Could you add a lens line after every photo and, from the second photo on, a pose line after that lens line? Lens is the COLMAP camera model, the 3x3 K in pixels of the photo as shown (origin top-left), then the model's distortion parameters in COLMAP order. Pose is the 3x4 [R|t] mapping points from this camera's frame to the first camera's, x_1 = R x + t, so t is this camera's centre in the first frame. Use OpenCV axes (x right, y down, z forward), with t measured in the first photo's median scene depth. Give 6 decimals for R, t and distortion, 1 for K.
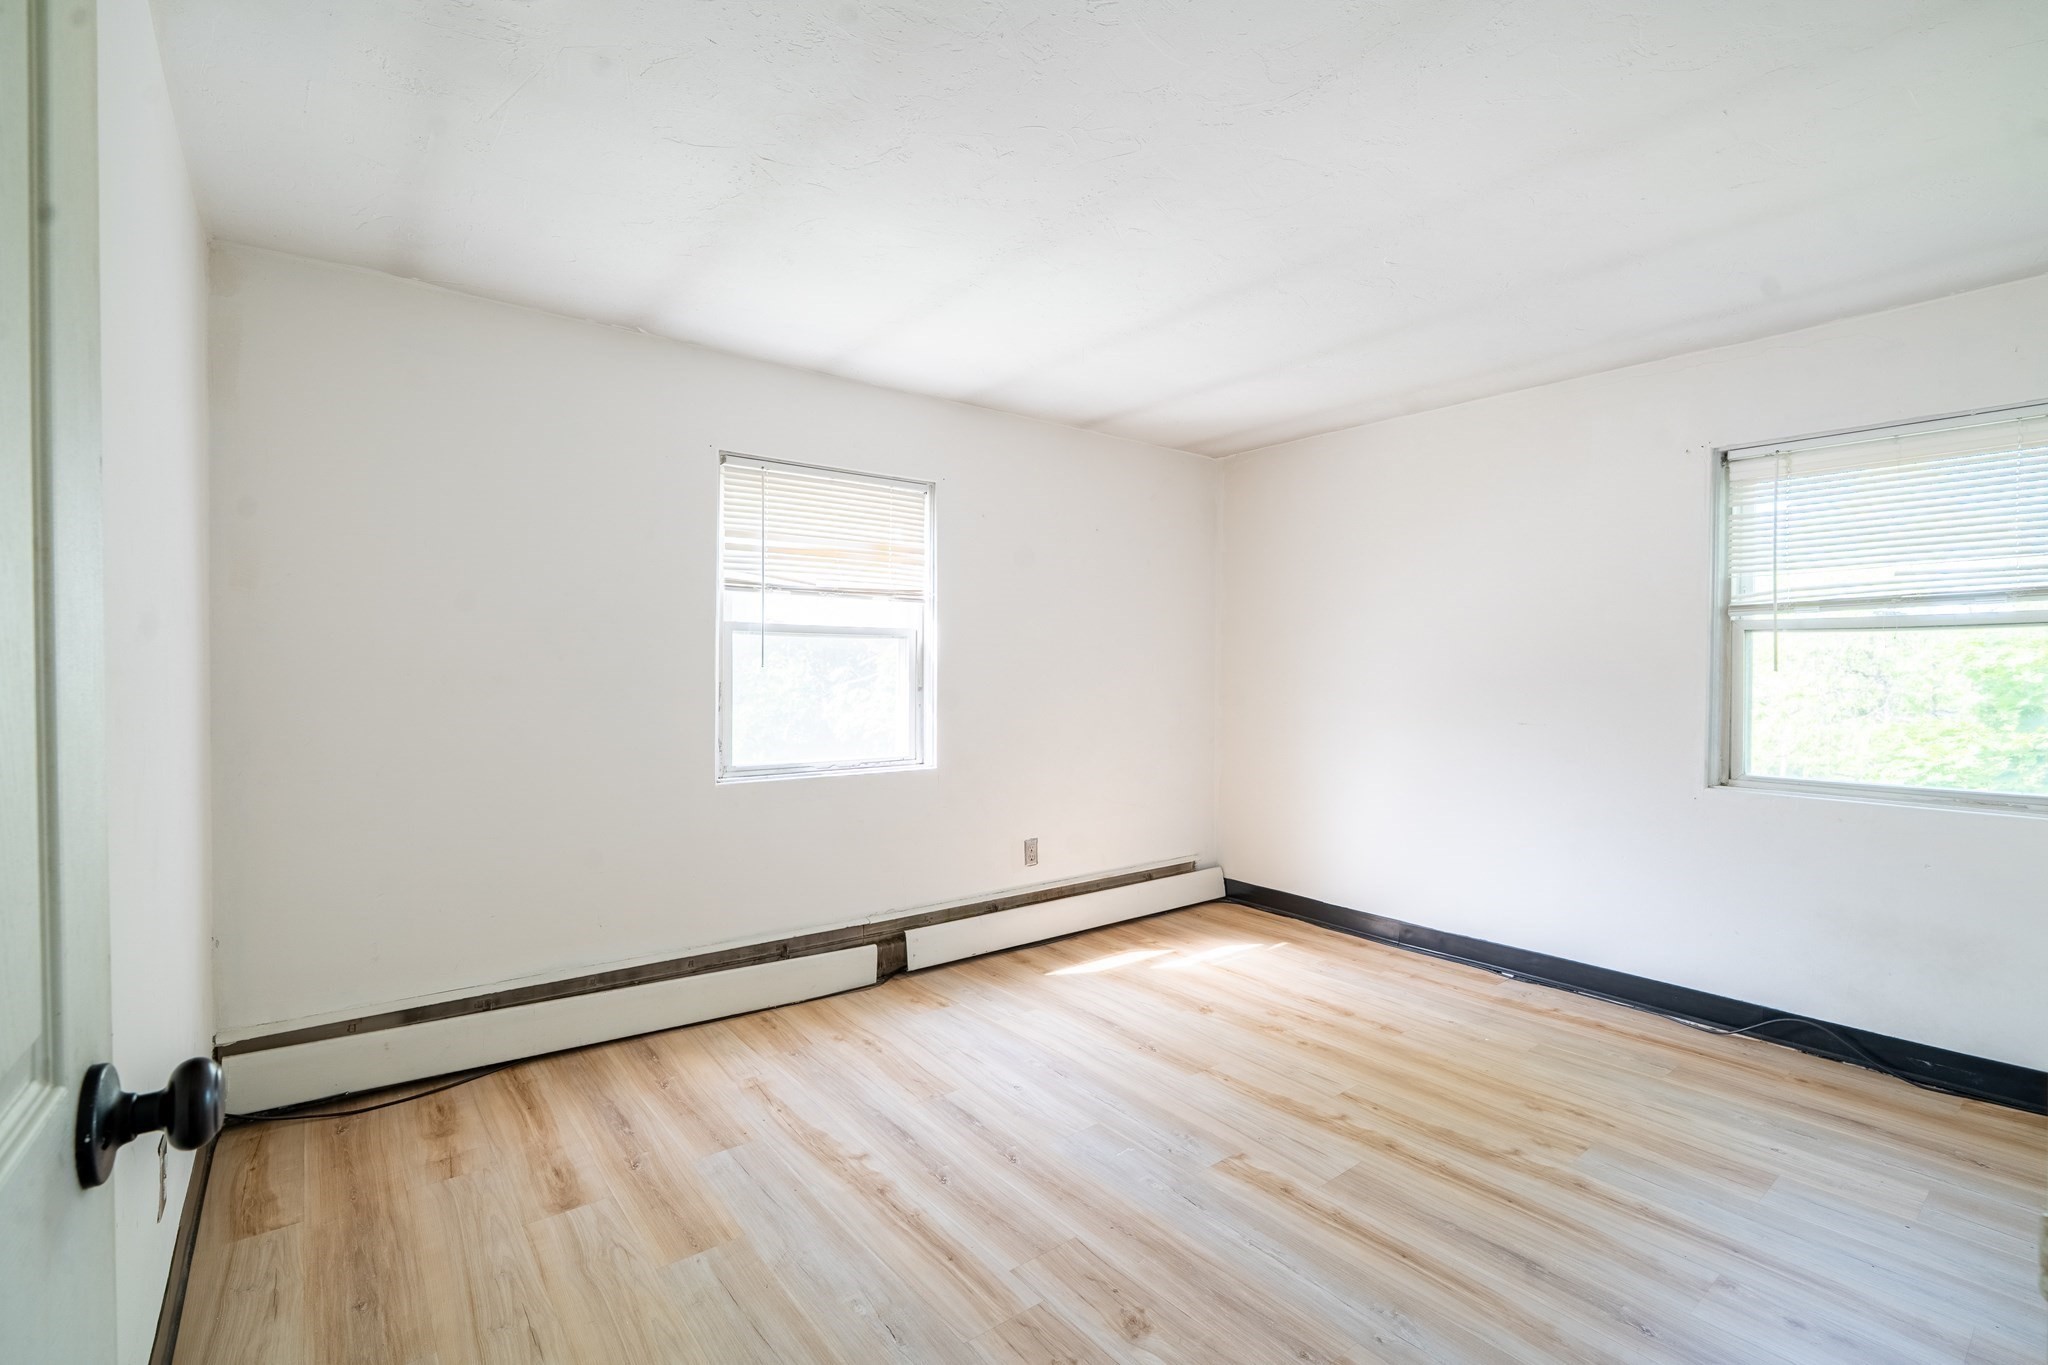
lens RADIAL K [[912.4, 0, 1024.0], [0, 912.4, 682.5], [0, 0, 1]] dist [-0.008805, 0.000628]
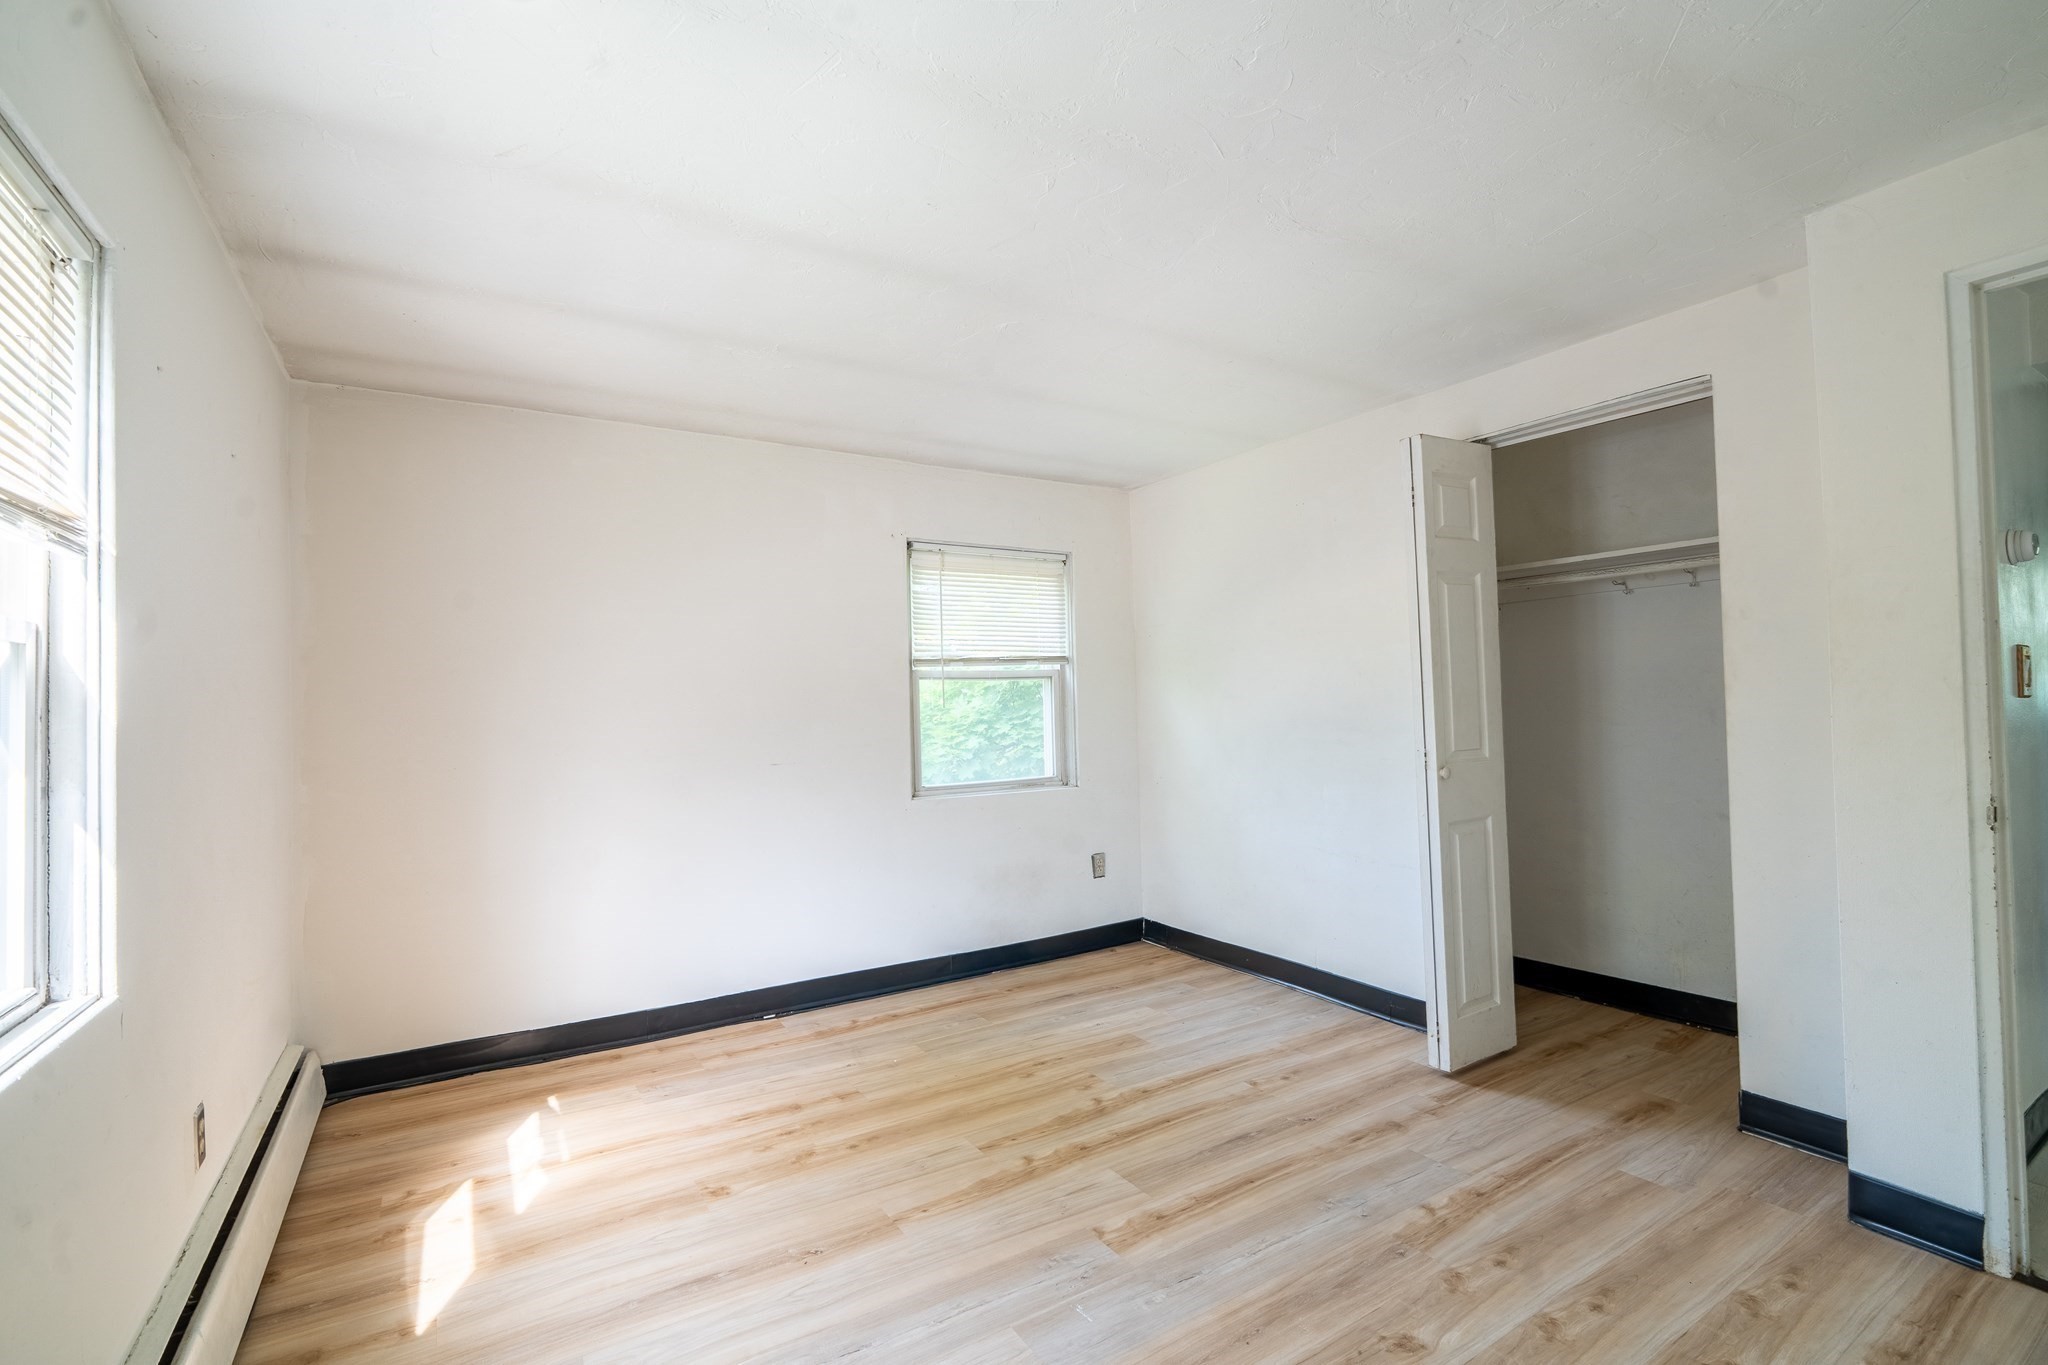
lens RADIAL K [[912.4, 0, 1024.0], [0, 912.4, 682.5], [0, 0, 1]] dist [-0.008805, 0.000628]
pose [[0.105084, 0.017680, 0.994306, -0.539197], [0.038845, 0.999006, -0.021869, -0.016155], [-0.993704, 0.040922, 0.104293, 0.734587]]
